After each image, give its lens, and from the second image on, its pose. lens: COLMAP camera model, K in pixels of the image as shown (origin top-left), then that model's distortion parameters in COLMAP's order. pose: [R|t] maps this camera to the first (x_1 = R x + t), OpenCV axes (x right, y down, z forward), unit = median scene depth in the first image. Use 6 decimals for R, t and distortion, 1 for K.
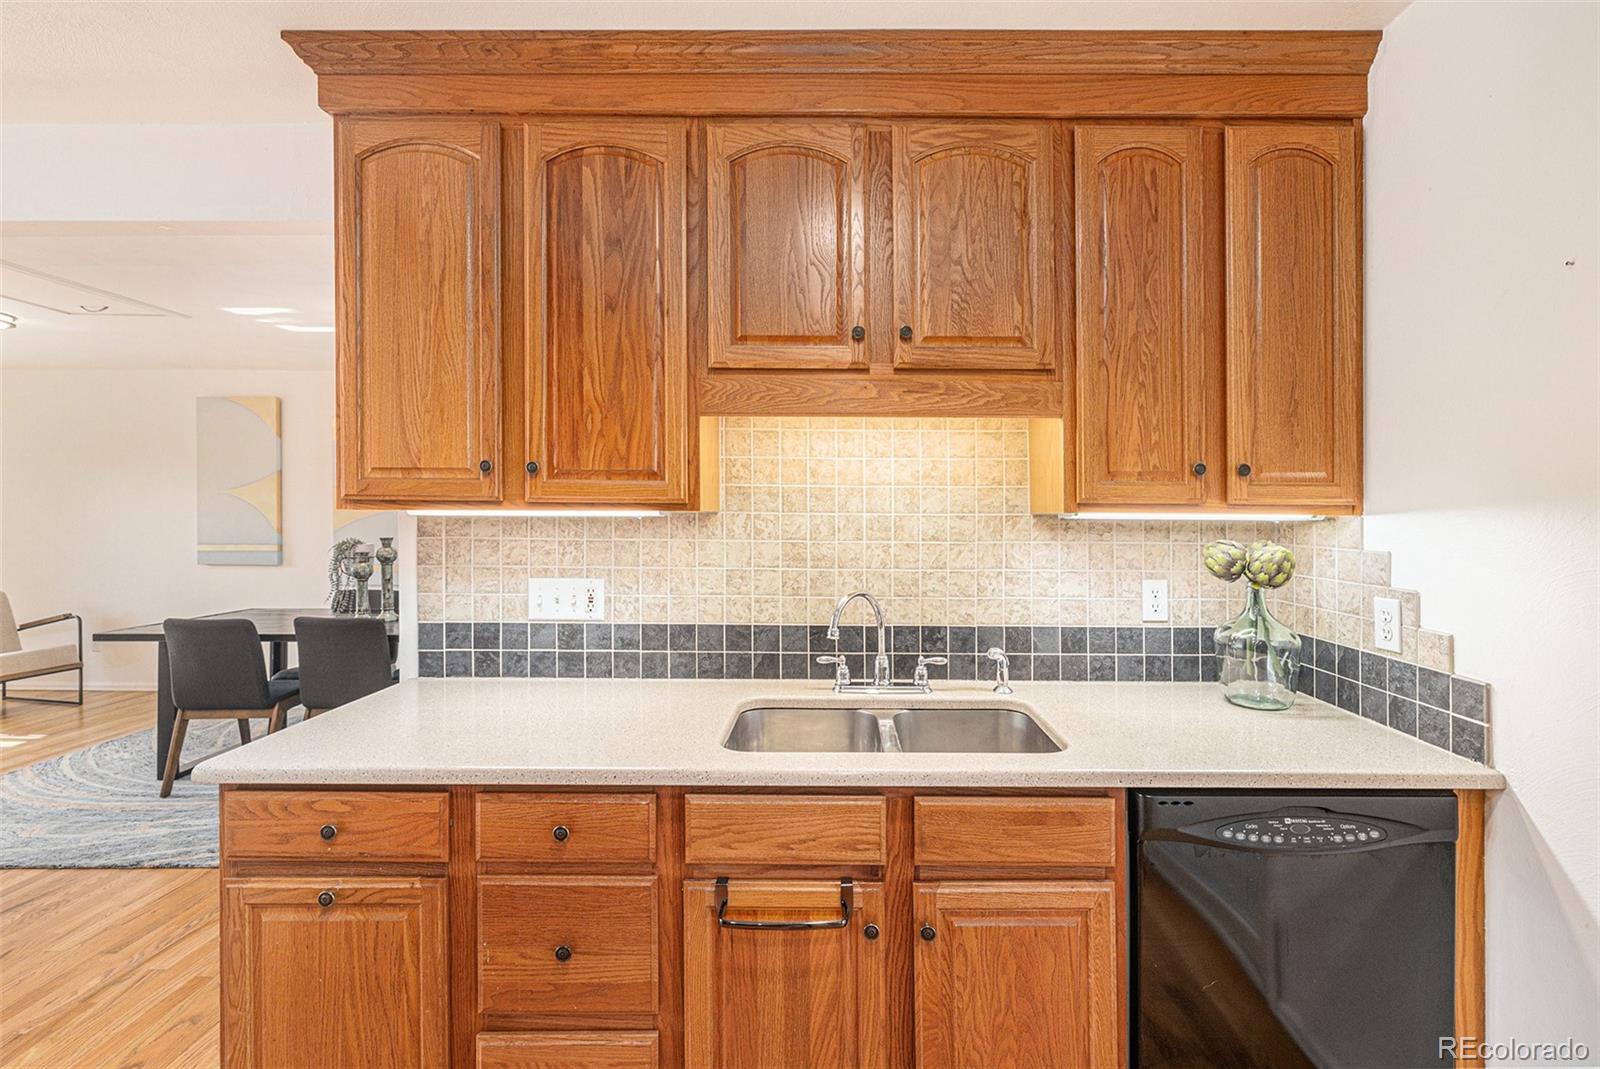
lens RADIAL K [[674.2, 0, 833.9], [0, 674.2, 510.5], [0, 0, 1]] dist [0.004338, 0.001169]
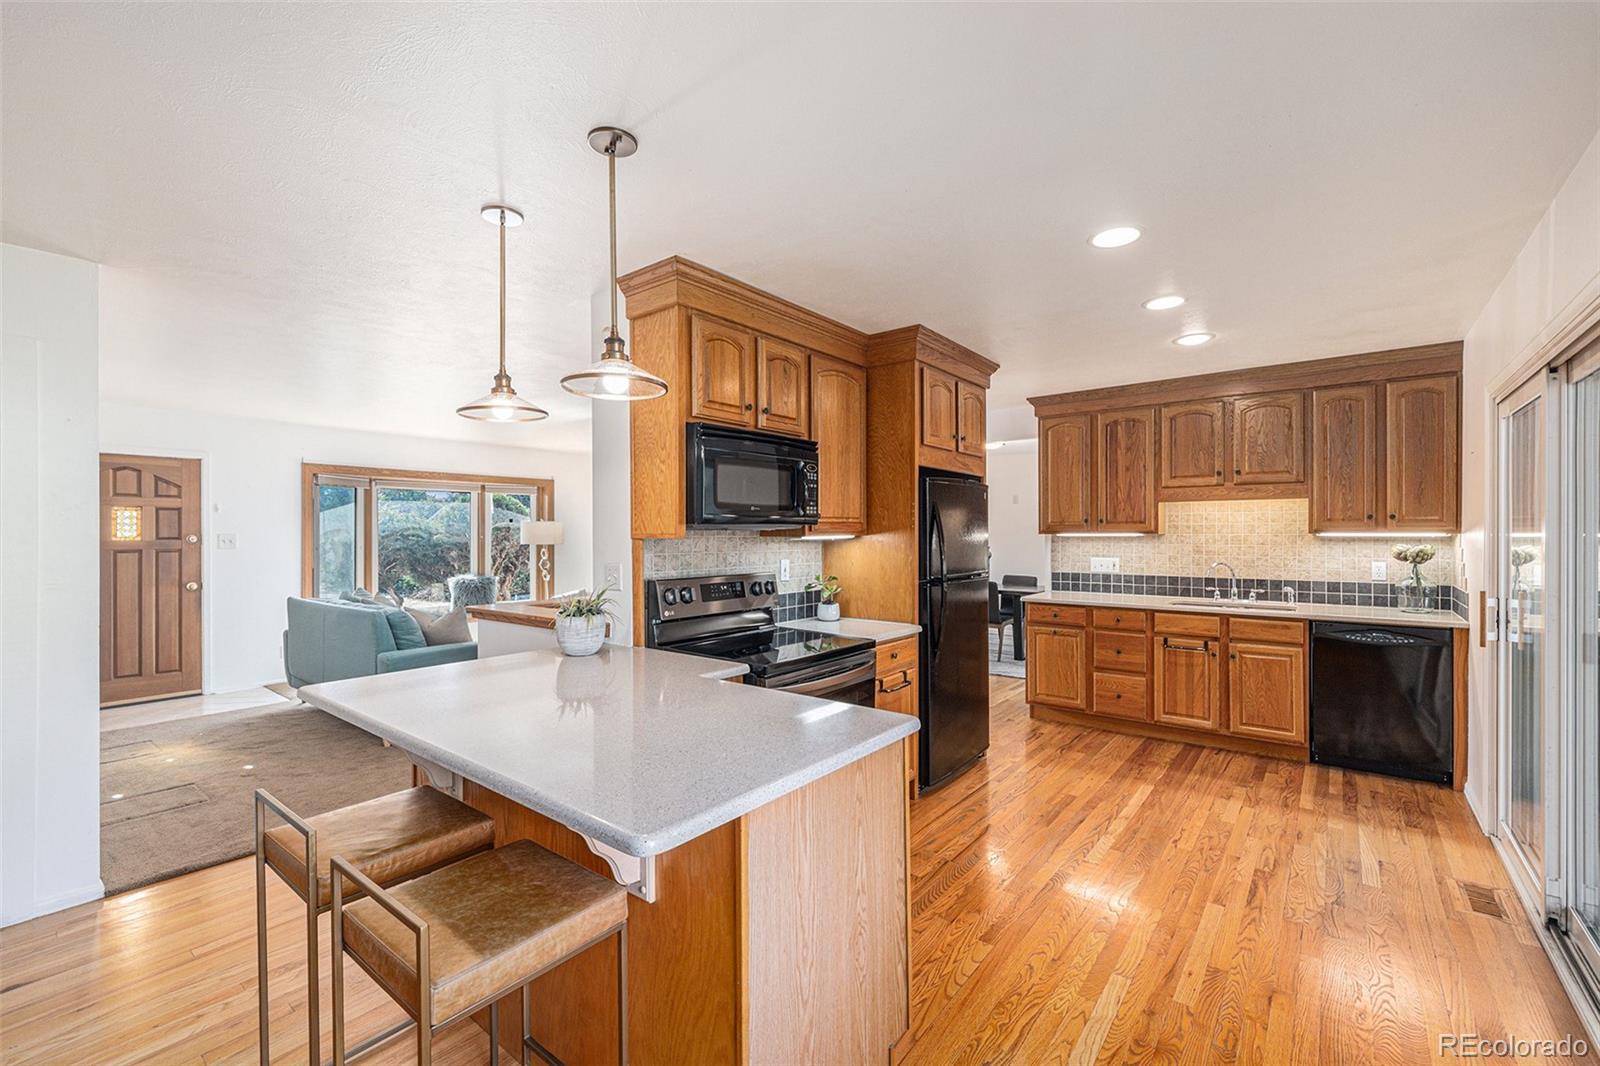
lens RADIAL K [[674.2, 0, 804.2], [0, 674.2, 549.6], [0, 0, 1]] dist [0.004338, 0.001169]
pose [[0.789806, 0.008261, -0.613301, 0.413440], [0.008003, 0.999685, 0.023772, -0.013541], [0.613304, -0.023683, 0.789492, -2.418352]]
